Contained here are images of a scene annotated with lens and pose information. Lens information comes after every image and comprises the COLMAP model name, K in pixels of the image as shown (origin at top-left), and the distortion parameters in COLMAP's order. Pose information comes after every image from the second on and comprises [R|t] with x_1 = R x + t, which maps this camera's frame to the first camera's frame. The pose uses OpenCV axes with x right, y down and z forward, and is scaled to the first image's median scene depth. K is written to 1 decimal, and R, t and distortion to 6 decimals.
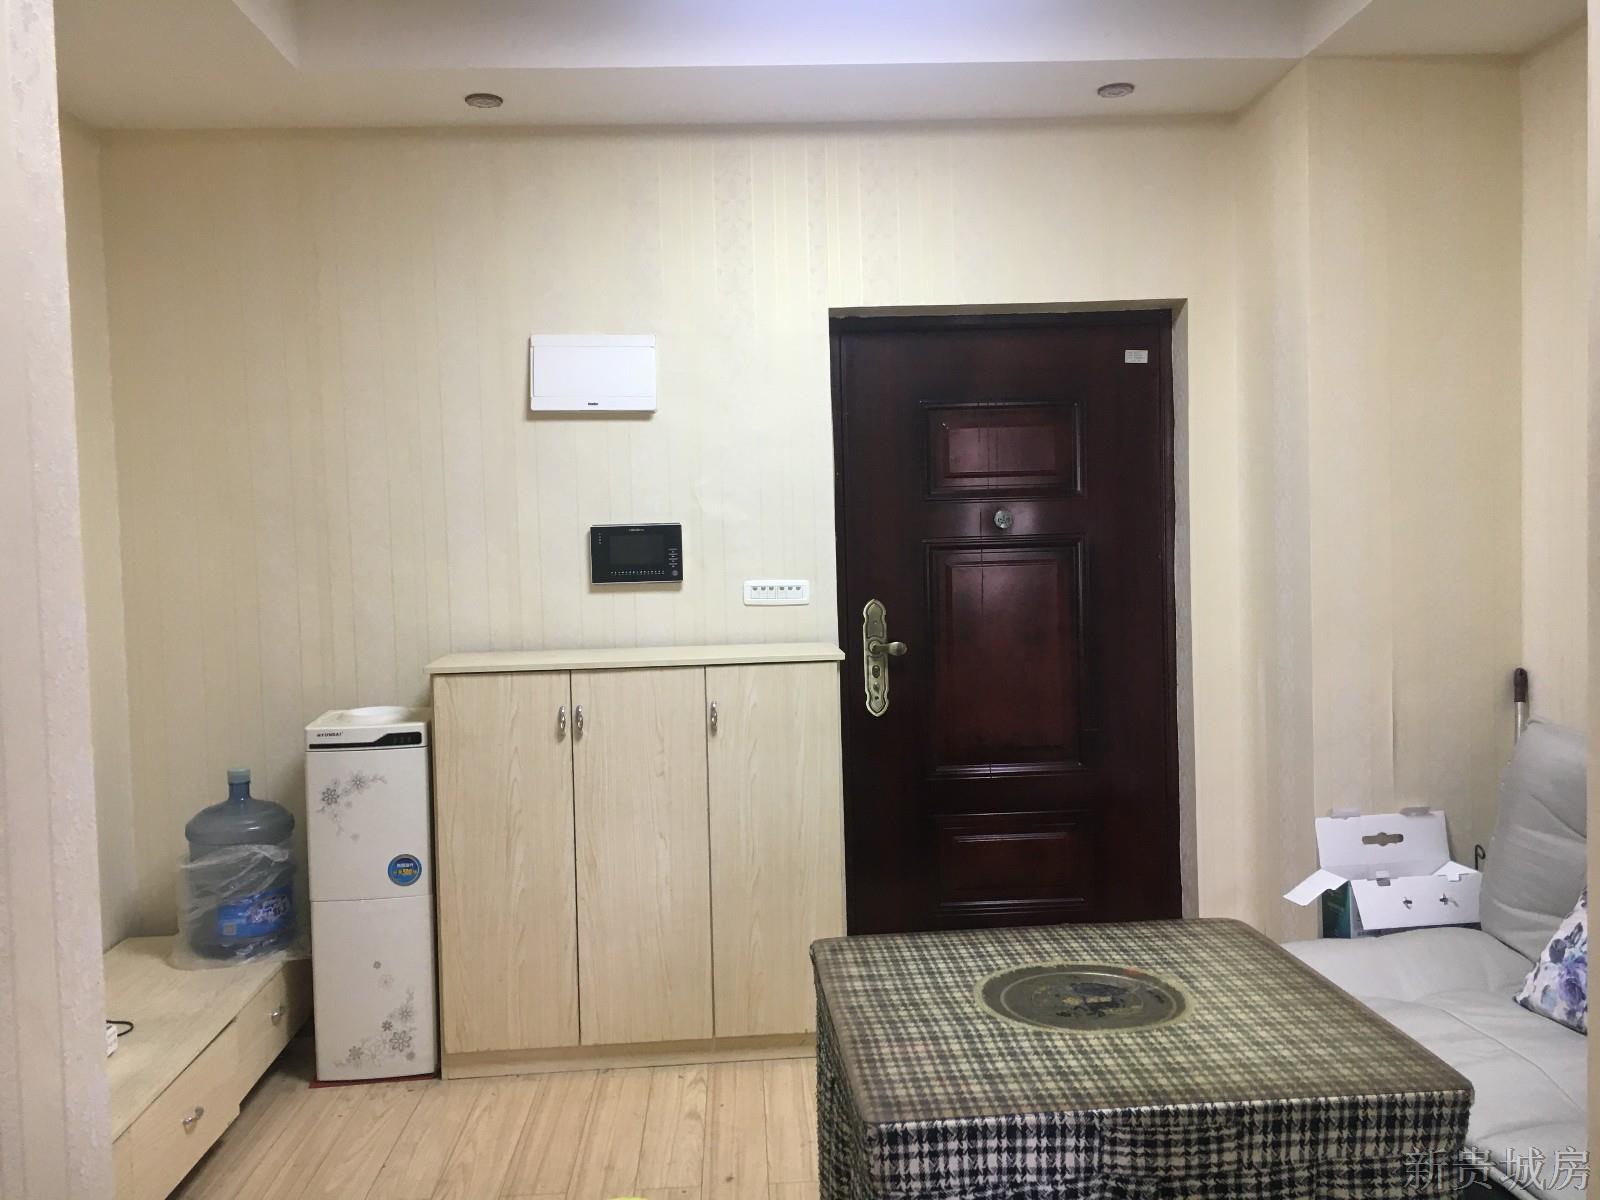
lens RADIAL K [[1348.0, 0, 800.0], [0, 1348.0, 600.0], [0, 0, 1]] dist [0.077940, -0.091889]
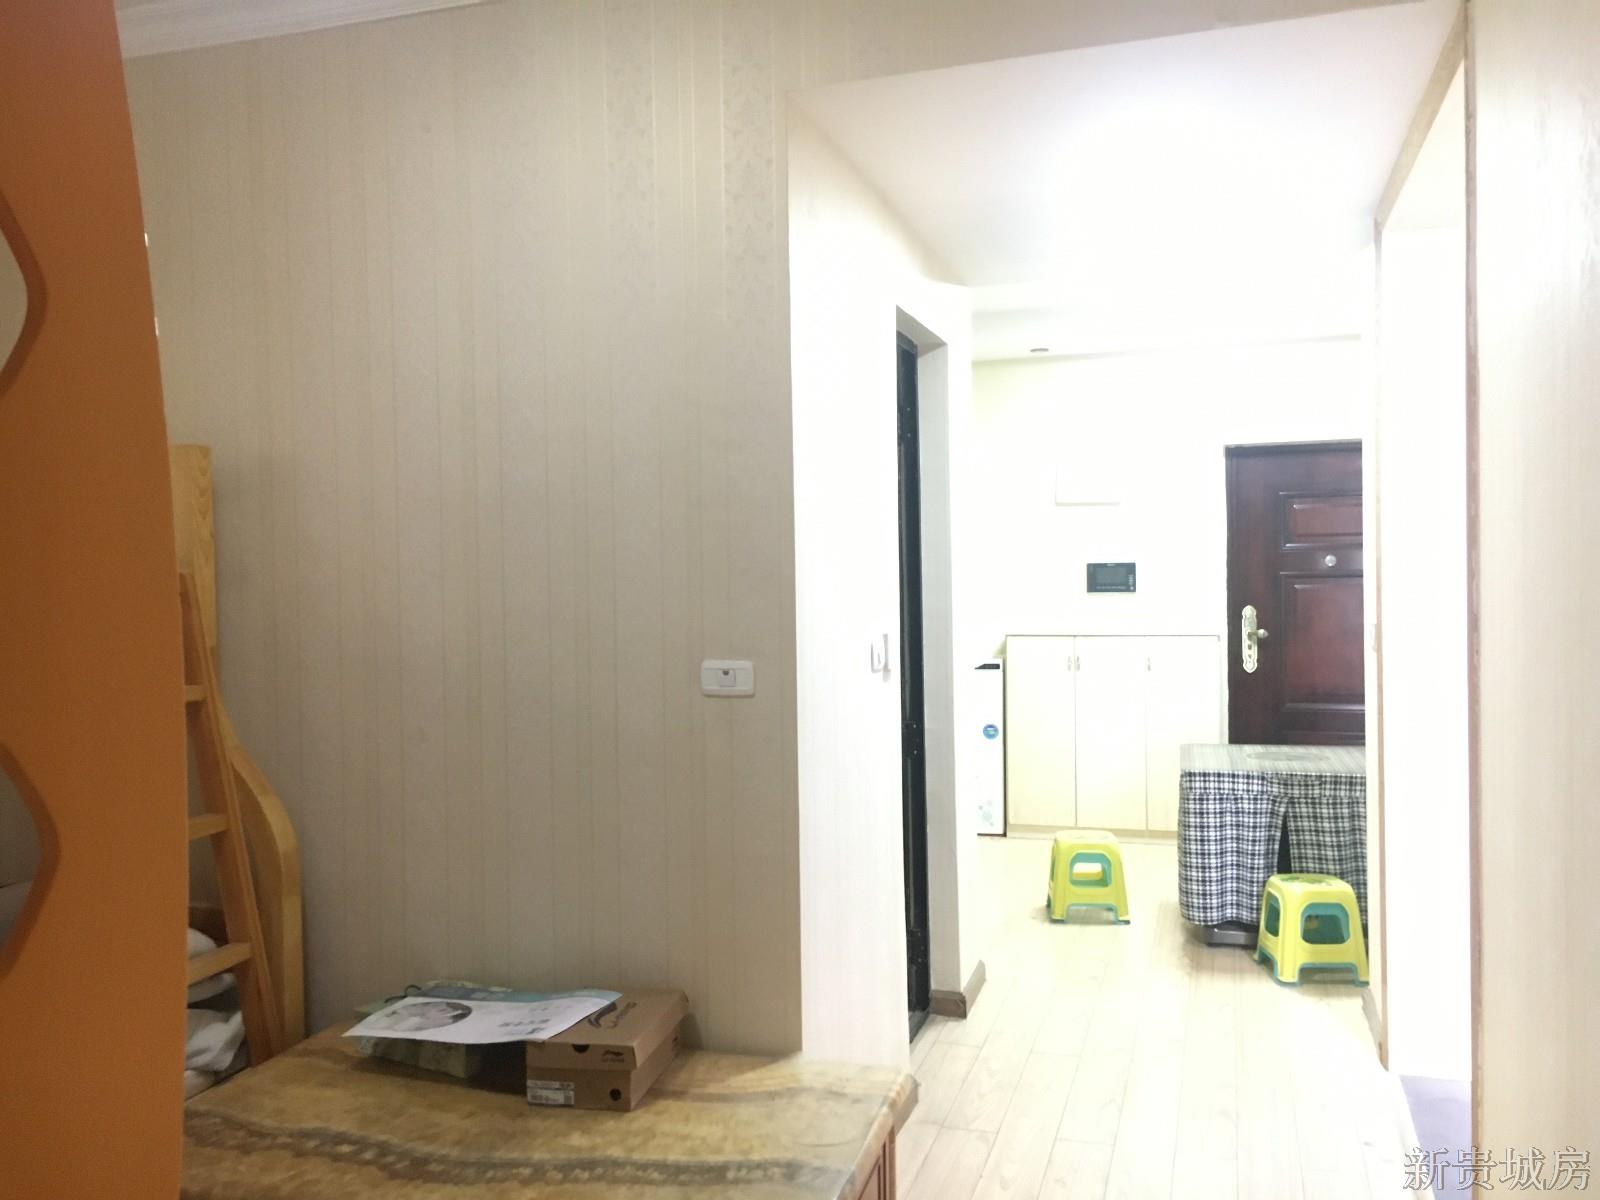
lens RADIAL K [[1348.0, 0, 800.0], [0, 1348.0, 600.0], [0, 0, 1]] dist [0.077940, -0.091889]
pose [[0.936992, 0.019828, -0.348787, 0.143499], [-0.026938, 0.999516, -0.015546, 0.041791], [0.348310, 0.023962, 0.937073, -1.004578]]
